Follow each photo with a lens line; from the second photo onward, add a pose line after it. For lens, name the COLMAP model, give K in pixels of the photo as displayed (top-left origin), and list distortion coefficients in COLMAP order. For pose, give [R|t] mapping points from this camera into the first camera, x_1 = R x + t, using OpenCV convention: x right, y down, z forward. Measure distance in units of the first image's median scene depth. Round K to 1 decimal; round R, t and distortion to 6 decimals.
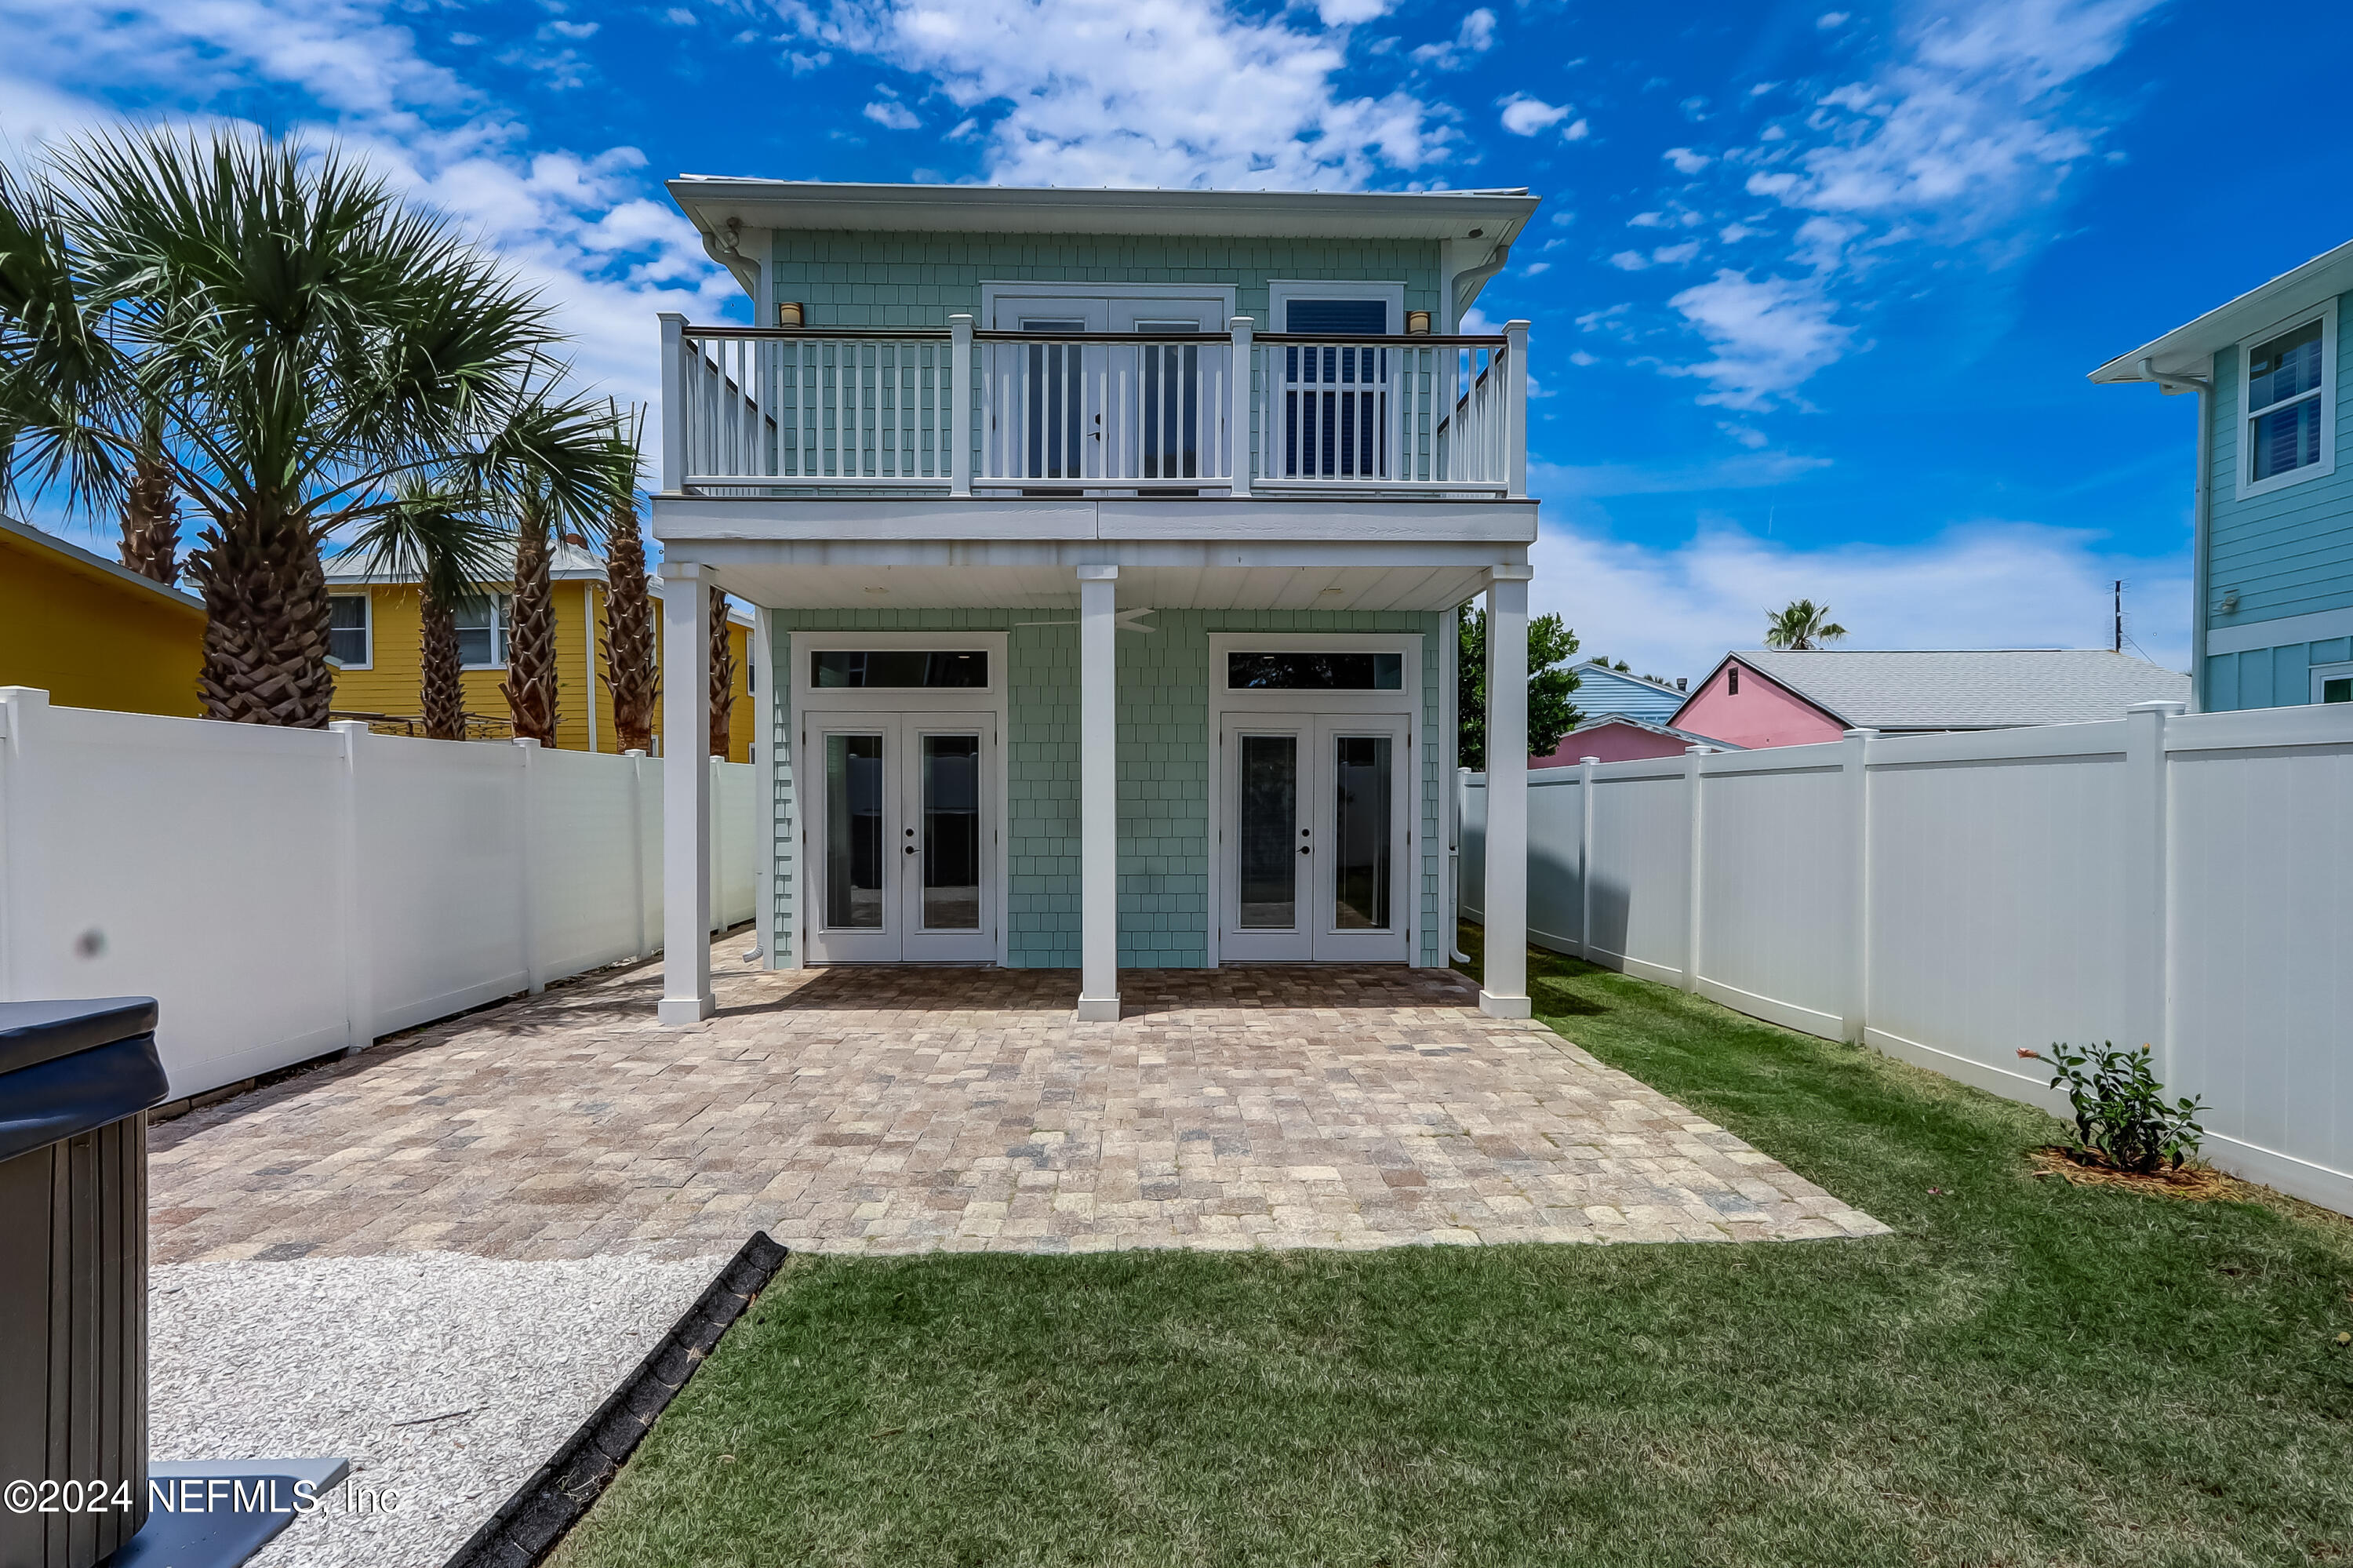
lens RADIAL K [[1091.8, 0, 1168.8], [0, 1091.8, 785.7], [0, 0, 1]] dist [0.000961, 0.000500]
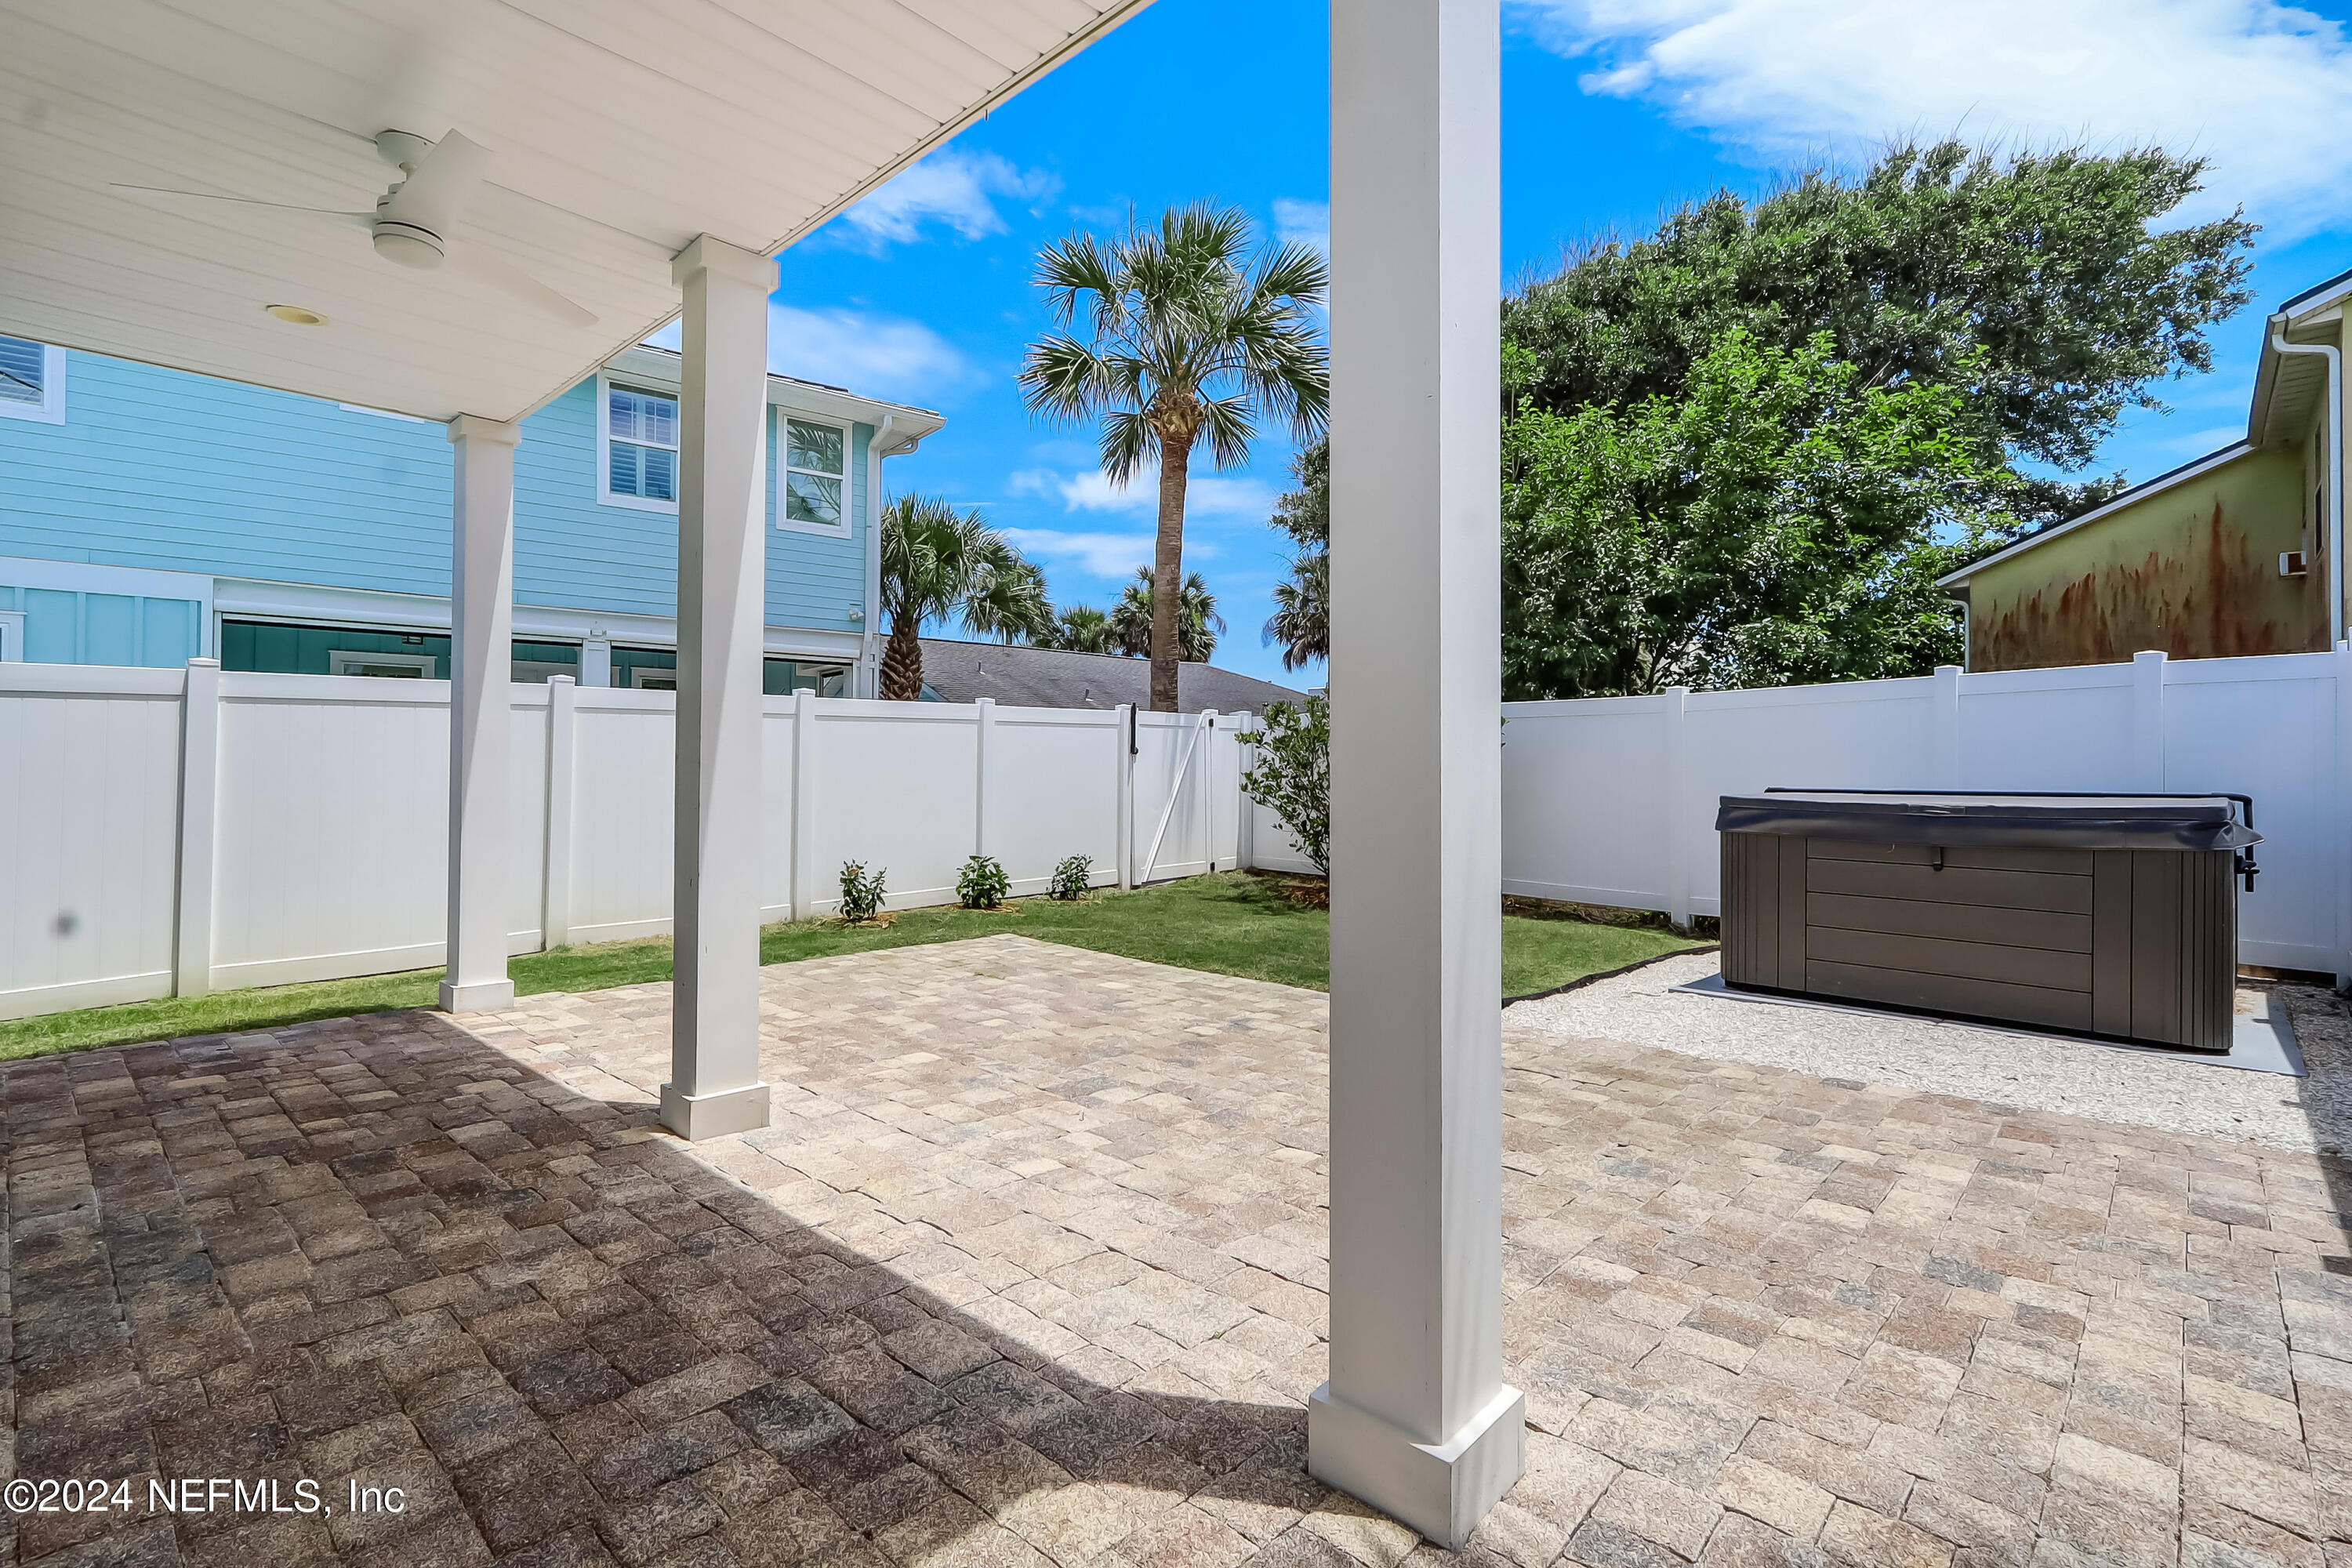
lens RADIAL K [[1091.3, 0, 1168.3], [0, 1091.3, 785.7], [0, 0, 1]] dist [0.000961, 0.000500]
pose [[-0.708877, -0.010826, 0.705249, -0.568895], [-0.004953, 0.999934, 0.010371, 0.045250], [-0.705314, 0.003859, -0.708884, 1.201141]]
